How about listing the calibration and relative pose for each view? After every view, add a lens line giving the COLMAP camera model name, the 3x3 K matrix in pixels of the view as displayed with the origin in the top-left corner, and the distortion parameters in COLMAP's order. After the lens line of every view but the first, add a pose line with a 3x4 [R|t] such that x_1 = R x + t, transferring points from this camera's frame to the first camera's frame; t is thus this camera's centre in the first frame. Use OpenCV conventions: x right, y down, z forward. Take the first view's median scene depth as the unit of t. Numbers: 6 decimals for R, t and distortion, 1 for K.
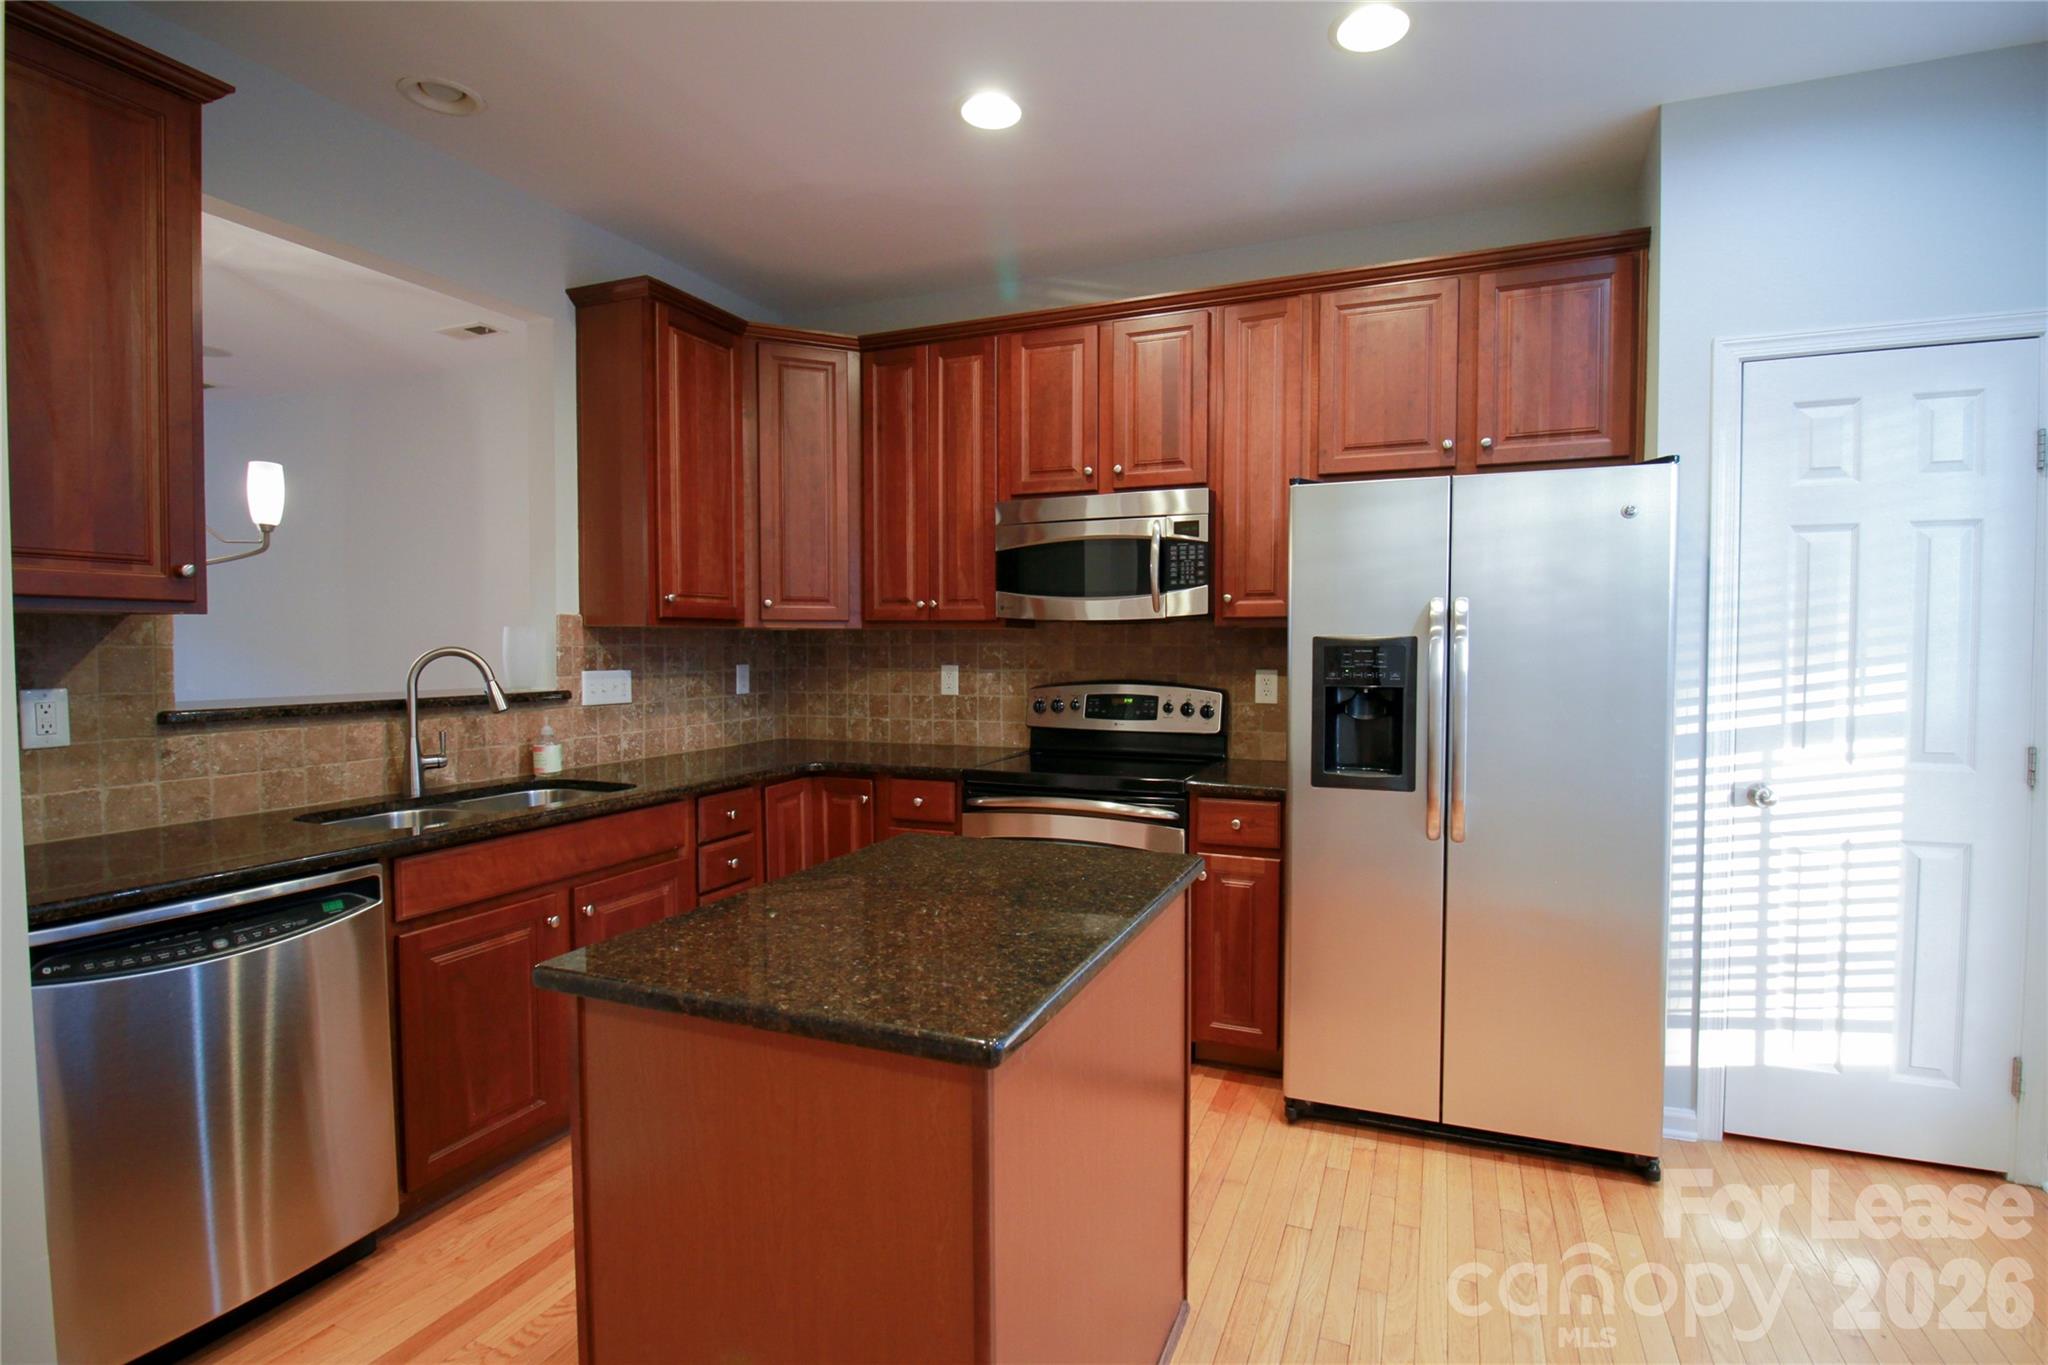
lens RADIAL K [[966.2, 0, 1050.9], [0, 966.2, 684.6], [0, 0, 1]] dist [0.003020, -0.014745]
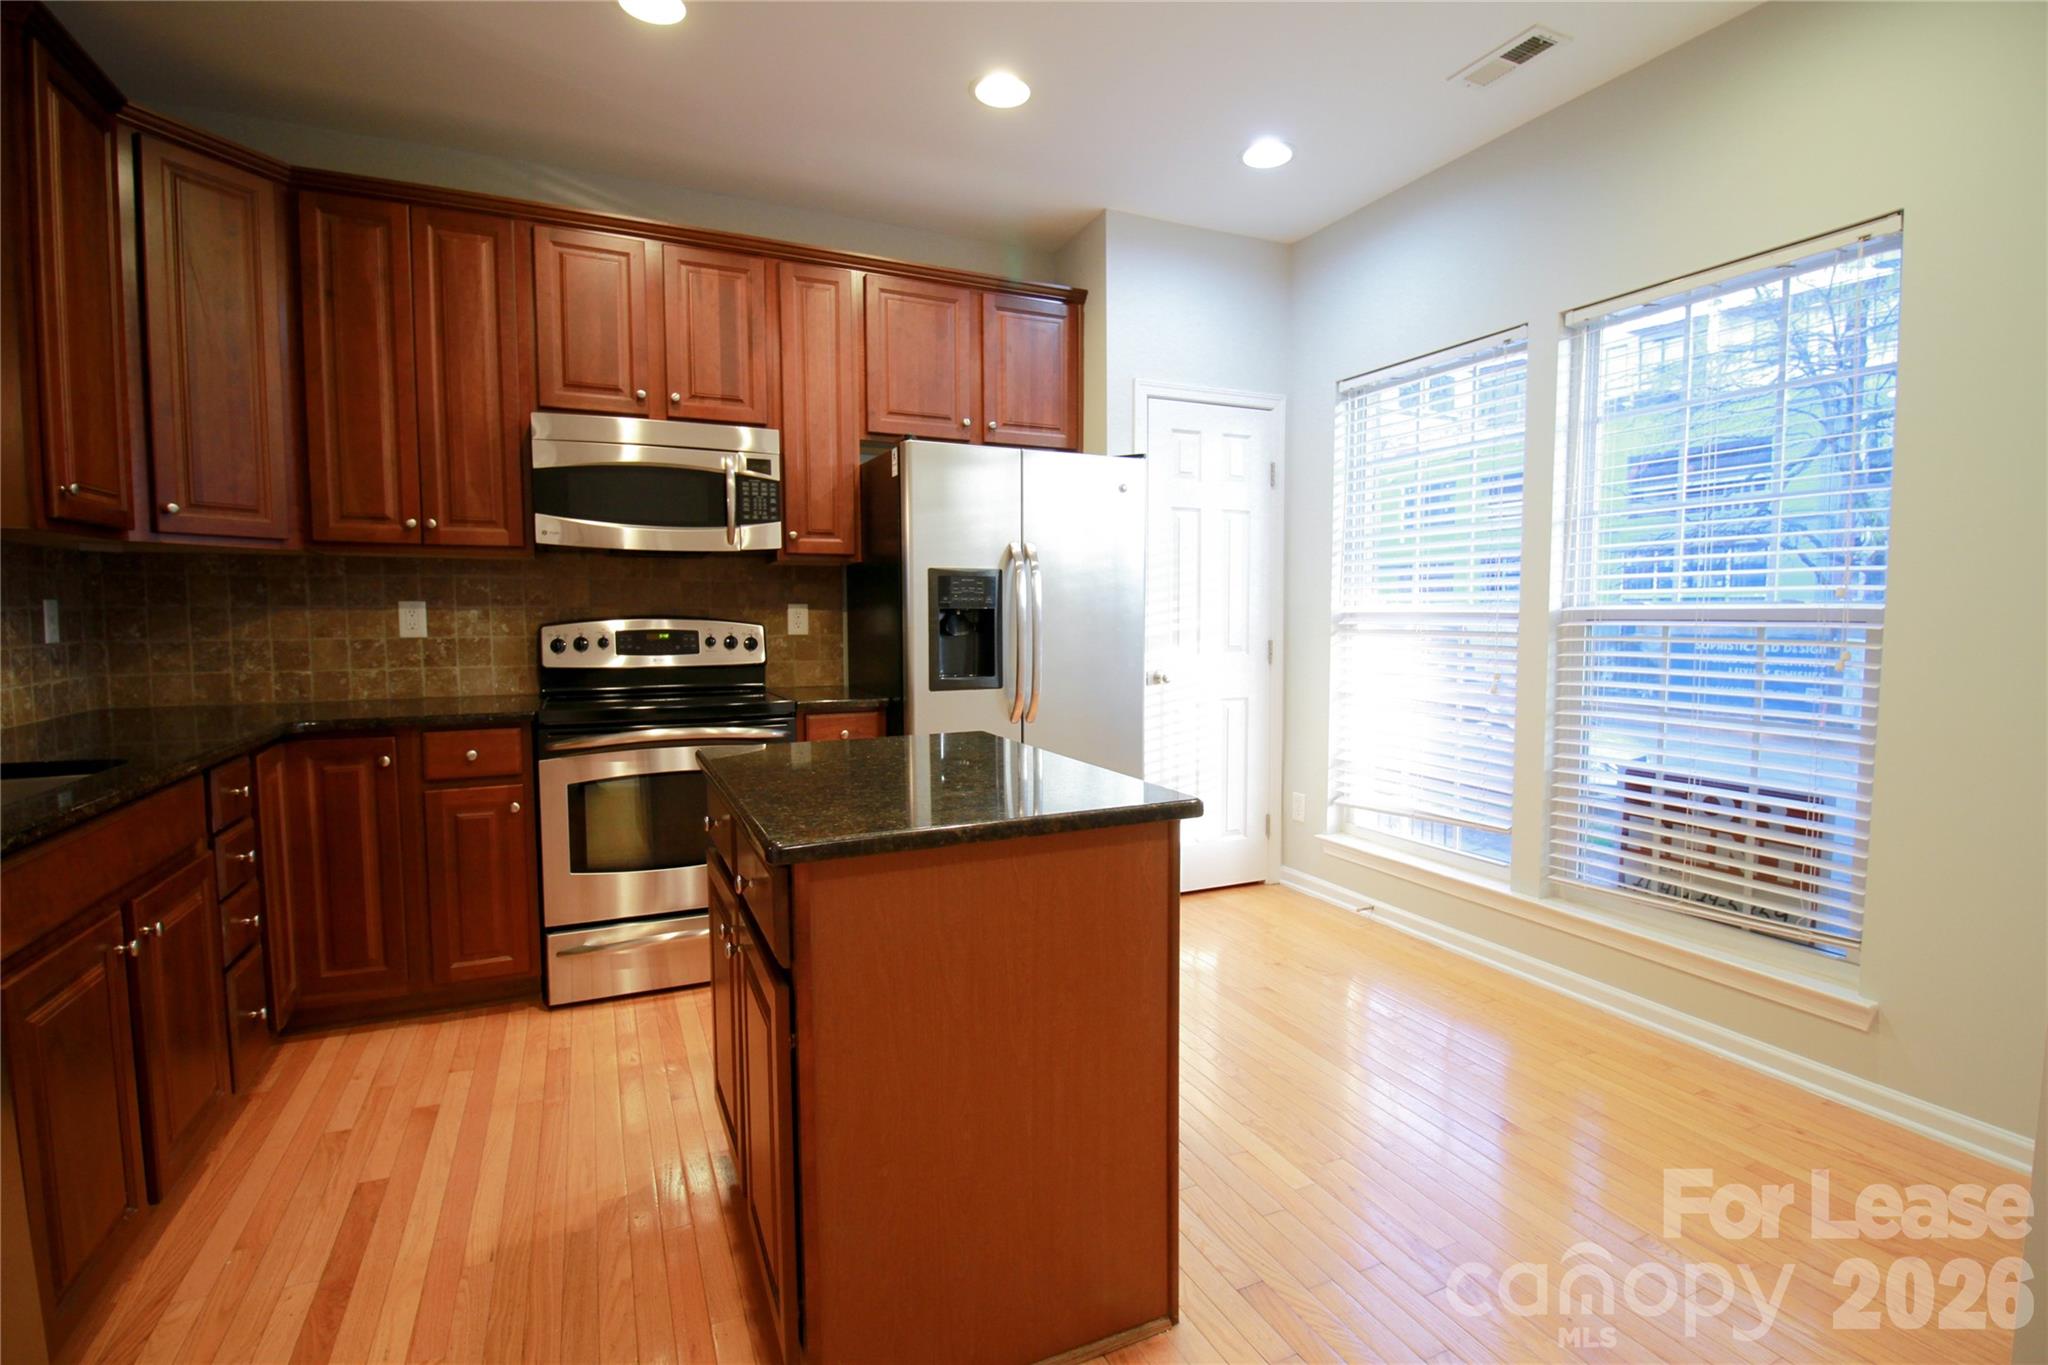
lens RADIAL K [[966.2, 0, 1050.9], [0, 966.2, 684.6], [0, 0, 1]] dist [0.003020, -0.014745]
pose [[0.674214, -0.054873, 0.736495, -0.447047], [0.031641, 0.998466, 0.045427, 0.039633], [-0.737858, -0.007324, 0.674916, 0.054510]]
